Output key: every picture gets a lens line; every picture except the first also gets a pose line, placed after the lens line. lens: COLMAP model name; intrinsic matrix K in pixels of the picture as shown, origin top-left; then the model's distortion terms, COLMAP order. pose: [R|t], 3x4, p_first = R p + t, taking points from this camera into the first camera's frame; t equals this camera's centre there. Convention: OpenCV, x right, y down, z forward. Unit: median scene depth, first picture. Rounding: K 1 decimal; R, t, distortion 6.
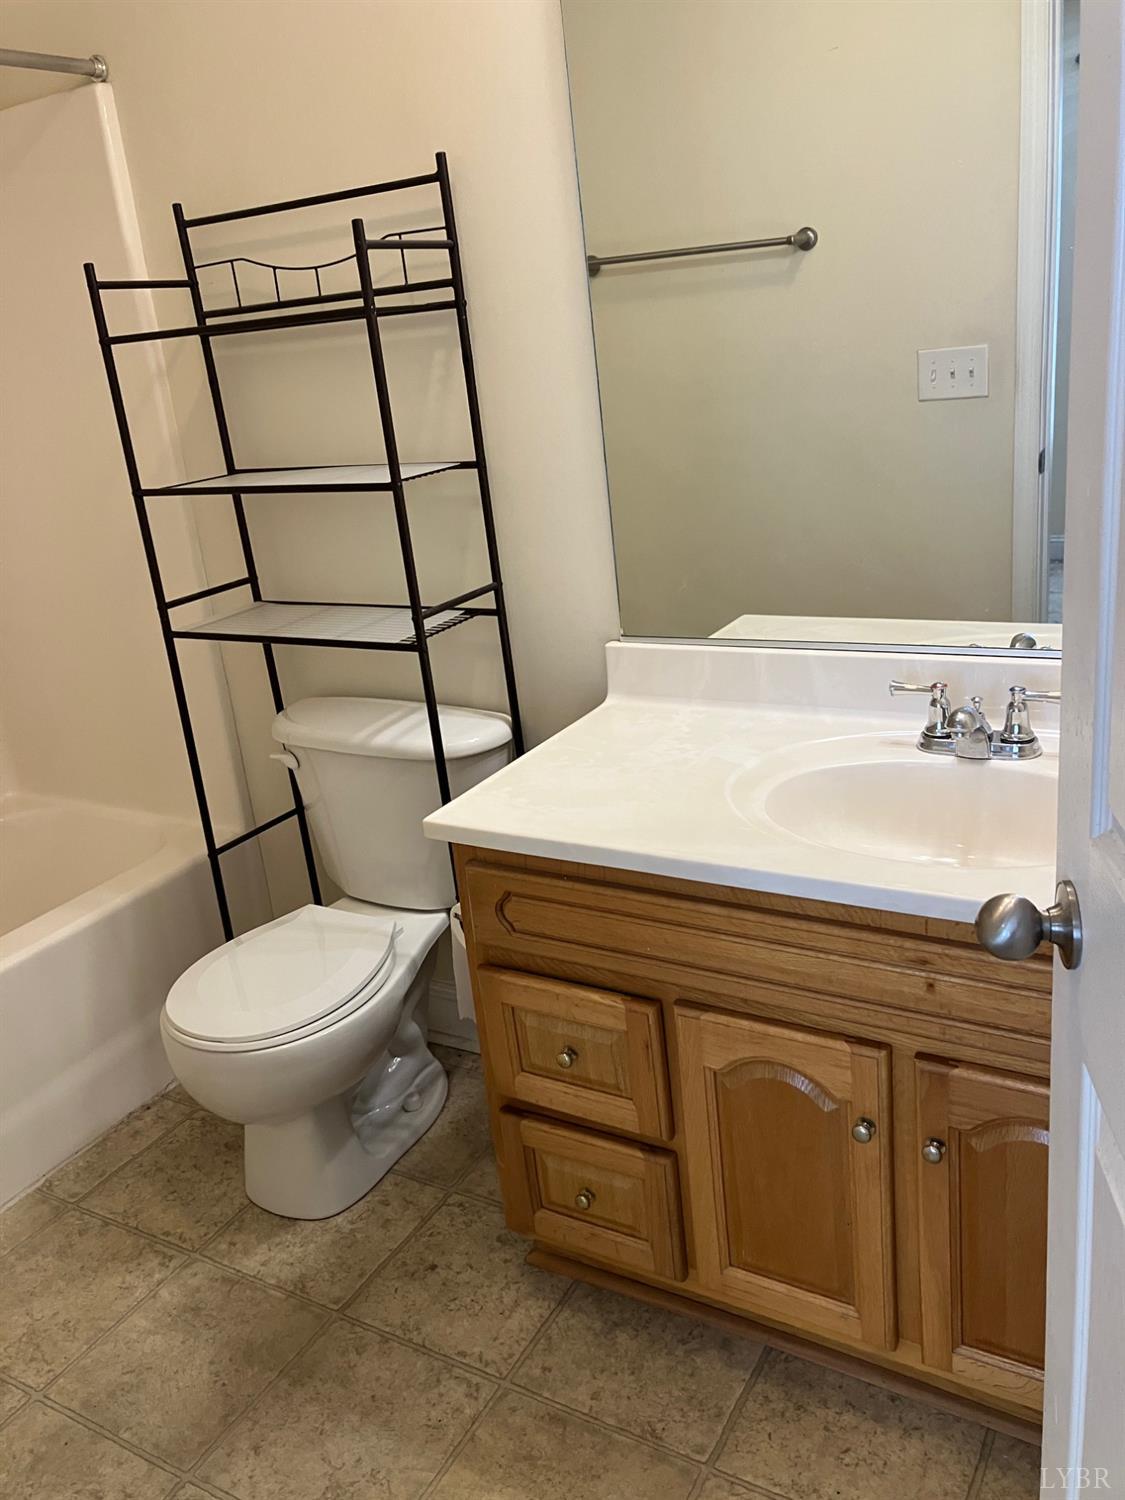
lens RADIAL K [[1232.3, 0, 567.0], [0, 1232.3, 735.4], [0, 0, 1]] dist [0.059049, -0.061304]
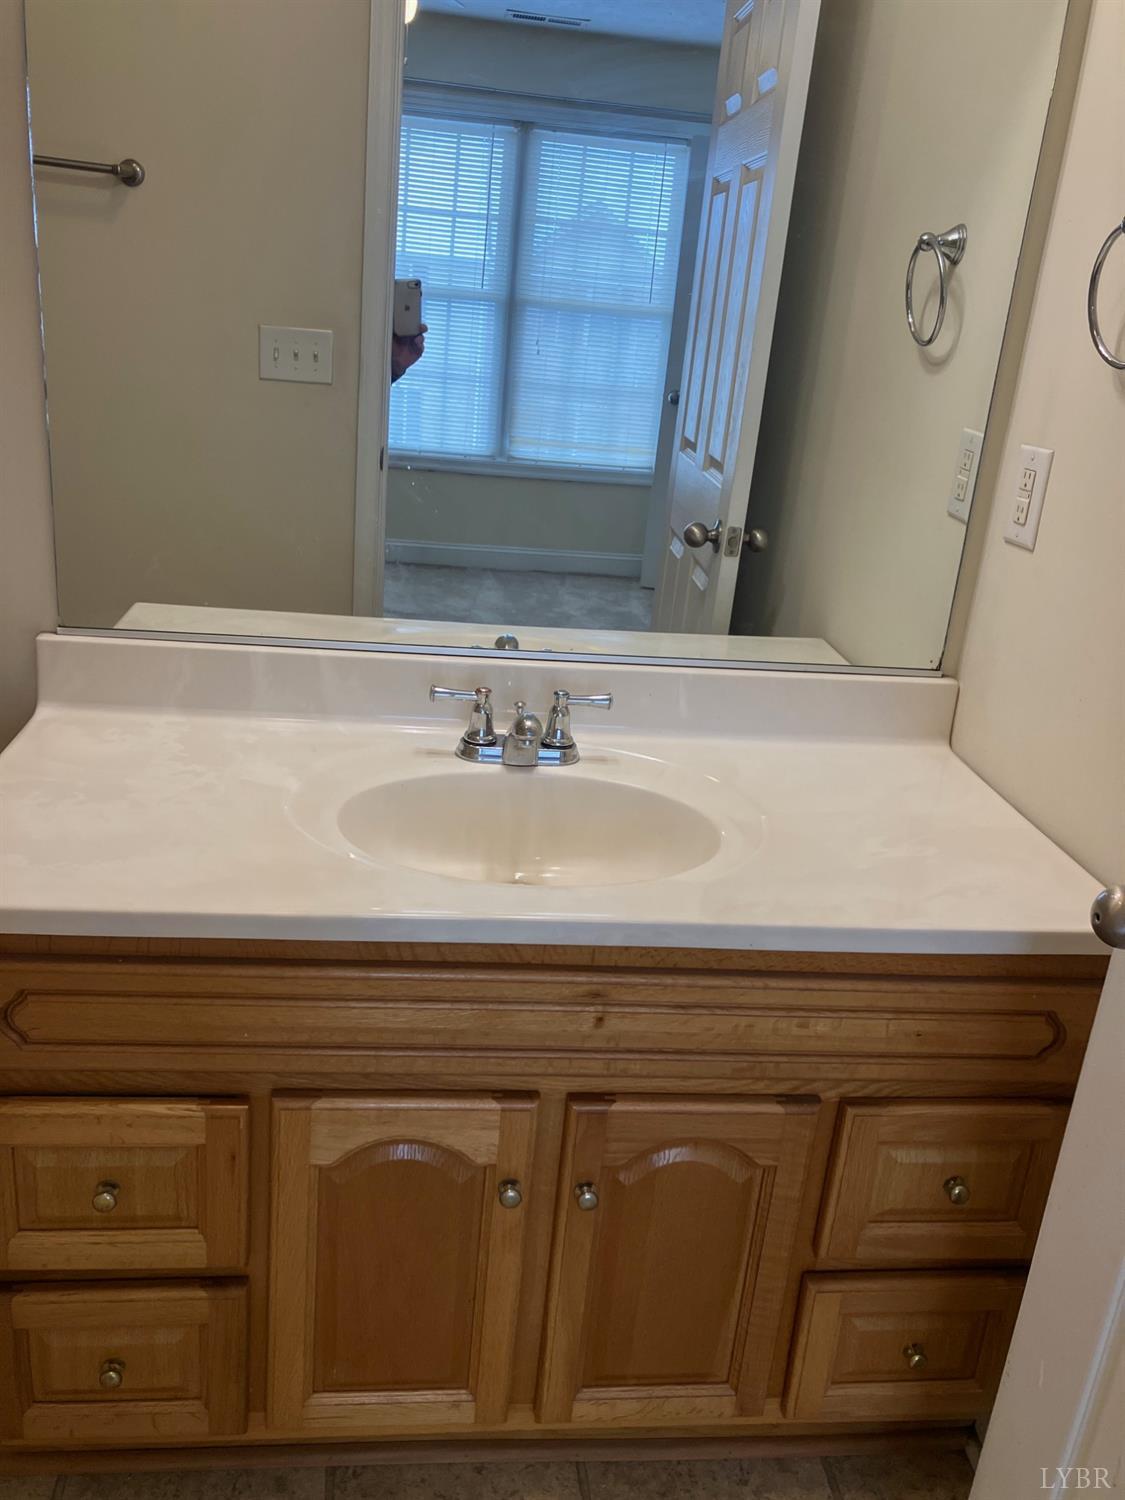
lens RADIAL K [[1232.3, 0, 595.9], [0, 1232.3, 727.1], [0, 0, 1]] dist [0.059049, -0.061304]
pose [[0.787265, -0.032488, 0.615759, -0.219565], [0.029491, 0.999452, 0.015027, -0.024954], [-0.615910, 0.006329, 0.787791, 0.223680]]
